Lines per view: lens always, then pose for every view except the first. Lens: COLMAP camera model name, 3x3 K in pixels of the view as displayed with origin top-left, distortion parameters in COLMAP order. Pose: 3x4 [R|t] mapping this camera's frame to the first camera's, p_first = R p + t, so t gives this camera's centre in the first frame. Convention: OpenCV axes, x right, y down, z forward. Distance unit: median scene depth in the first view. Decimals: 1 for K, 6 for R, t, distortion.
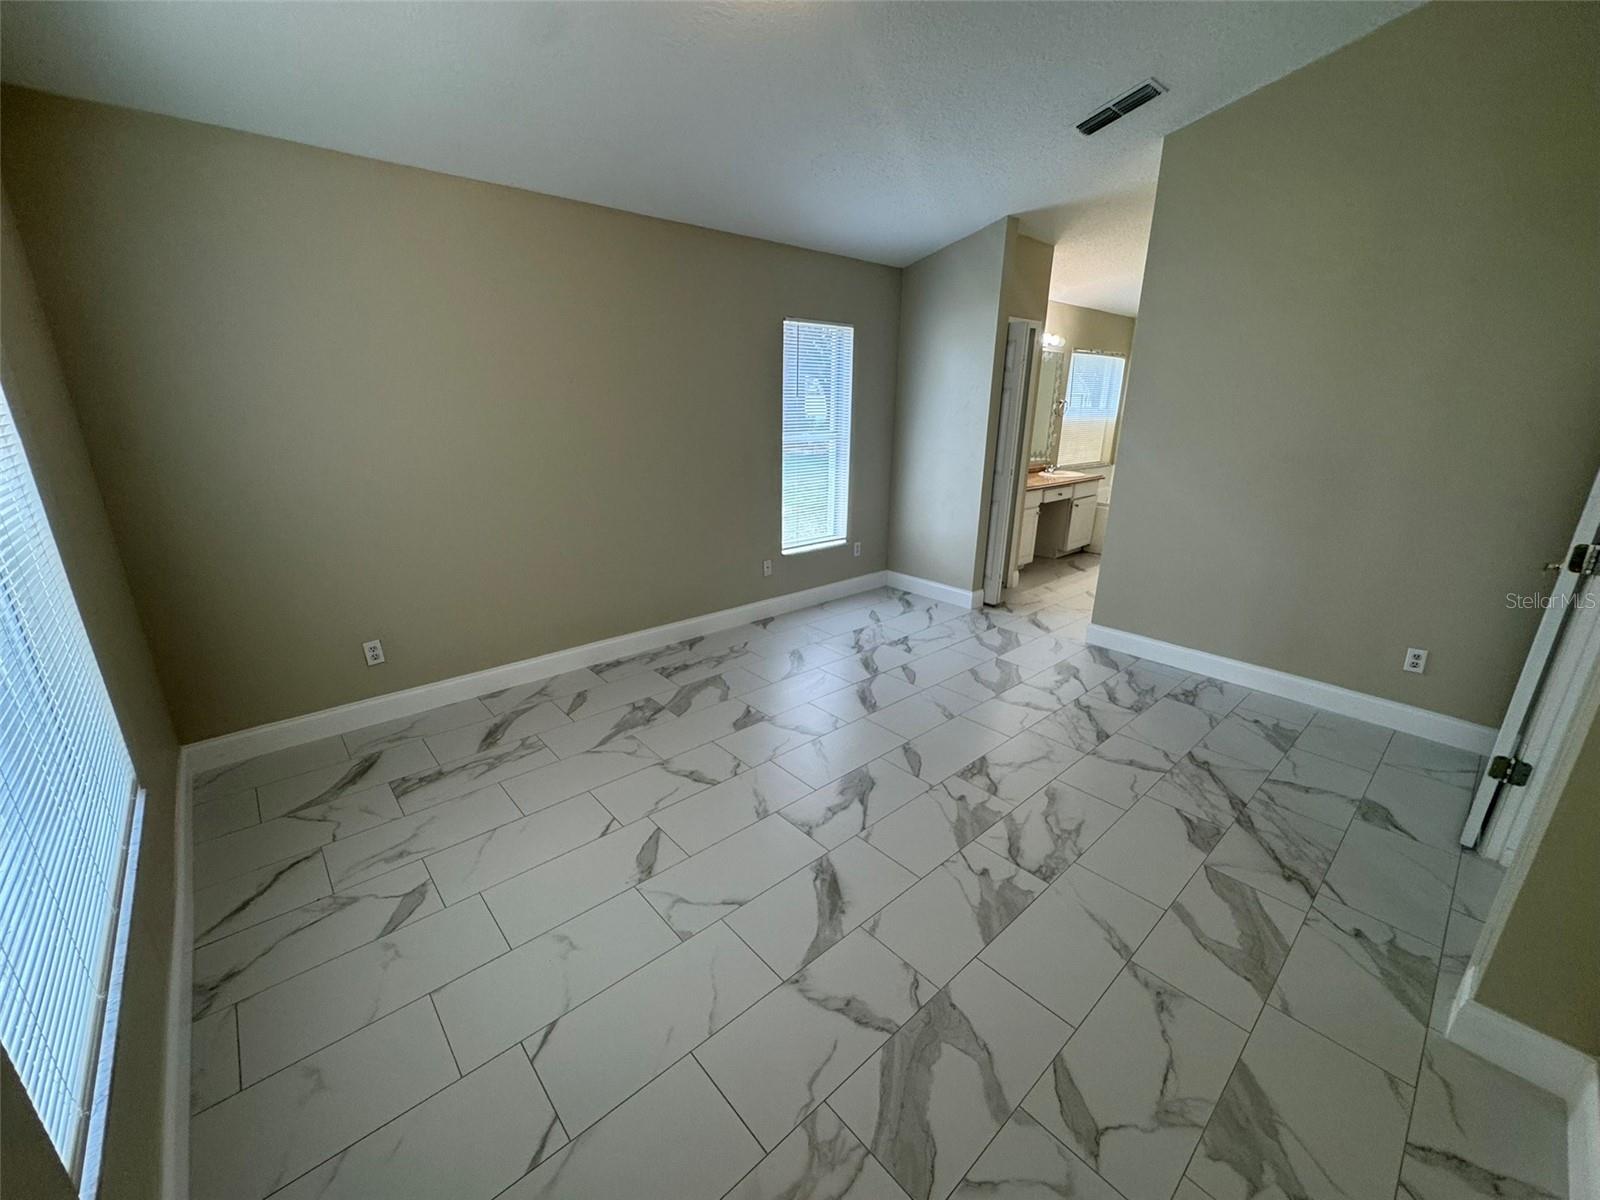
lens RADIAL K [[640.0, 0, 803.8], [0, 640.0, 600.2], [0, 0, 1]] dist [-0.003283, 0.000400]
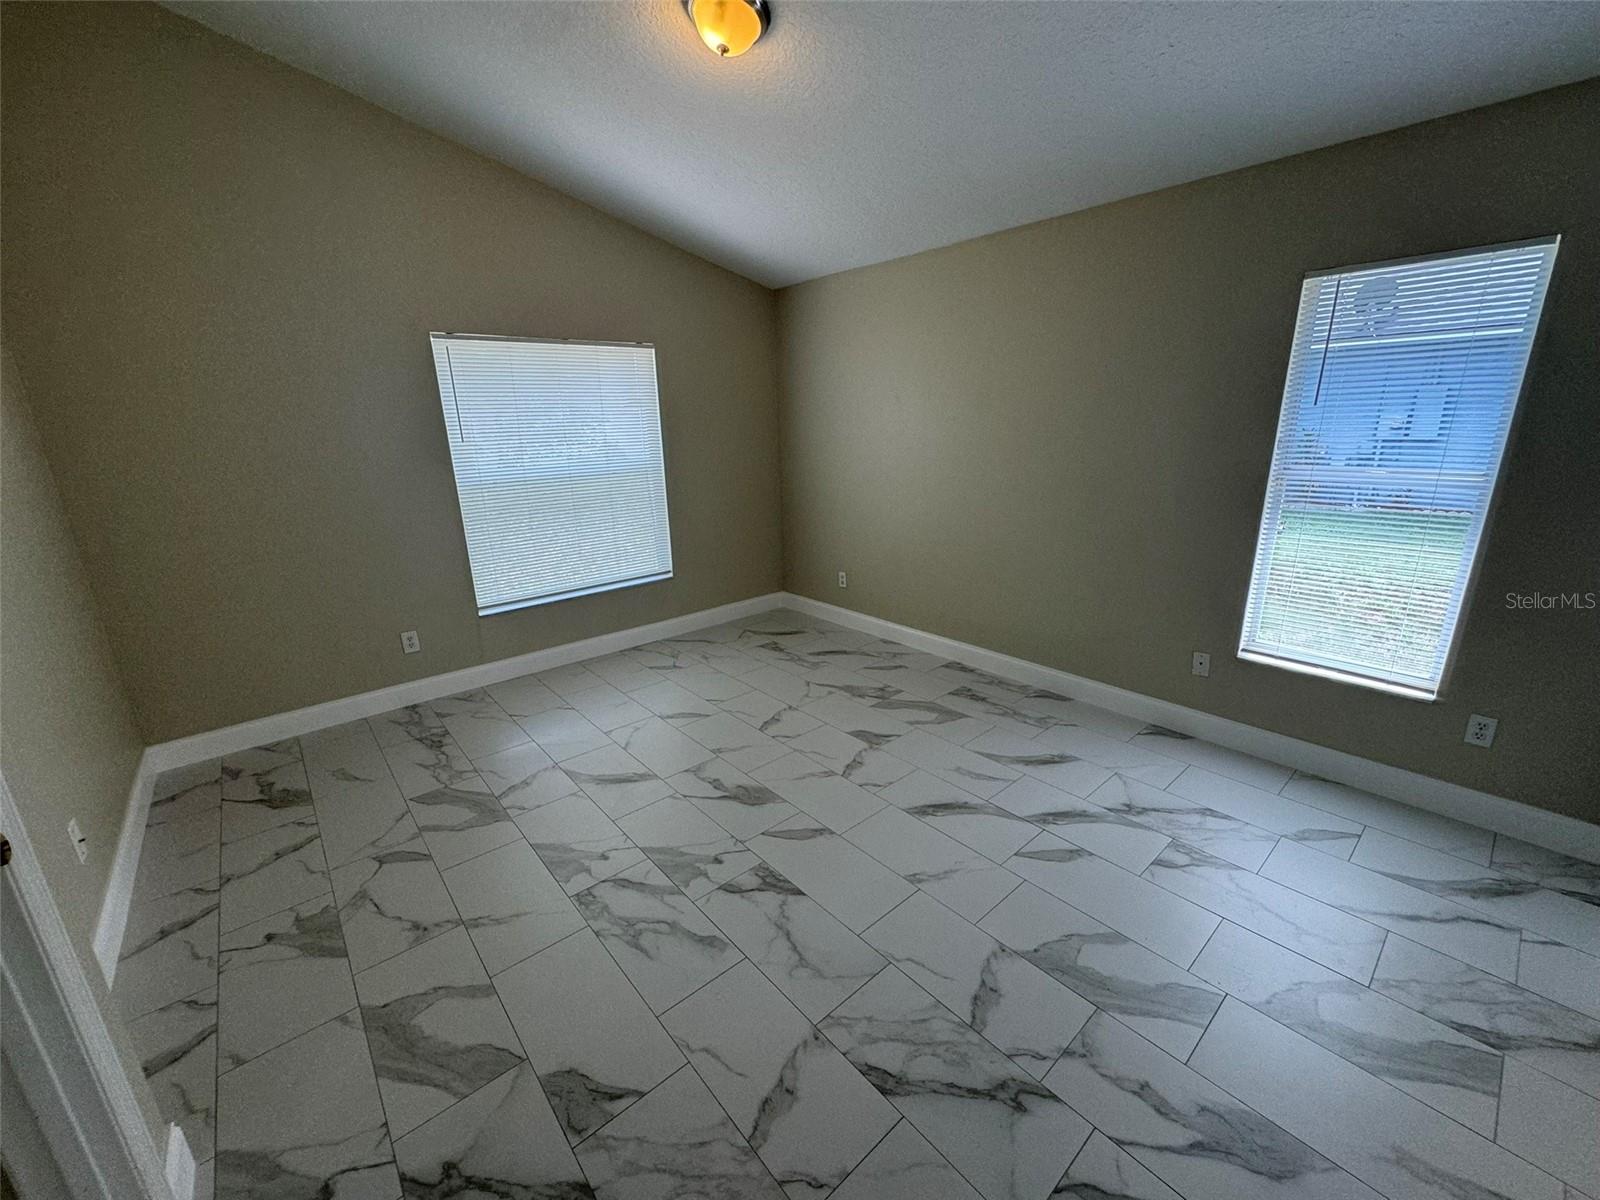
lens RADIAL K [[640.0, 0, 803.8], [0, 640.0, 599.0], [0, 0, 1]] dist [-0.003283, 0.000400]
pose [[-0.013651, 0.265873, -0.963911, 0.974381], [-0.278802, 0.924758, 0.259022, -0.288810], [0.960252, 0.272277, 0.061502, 0.916753]]
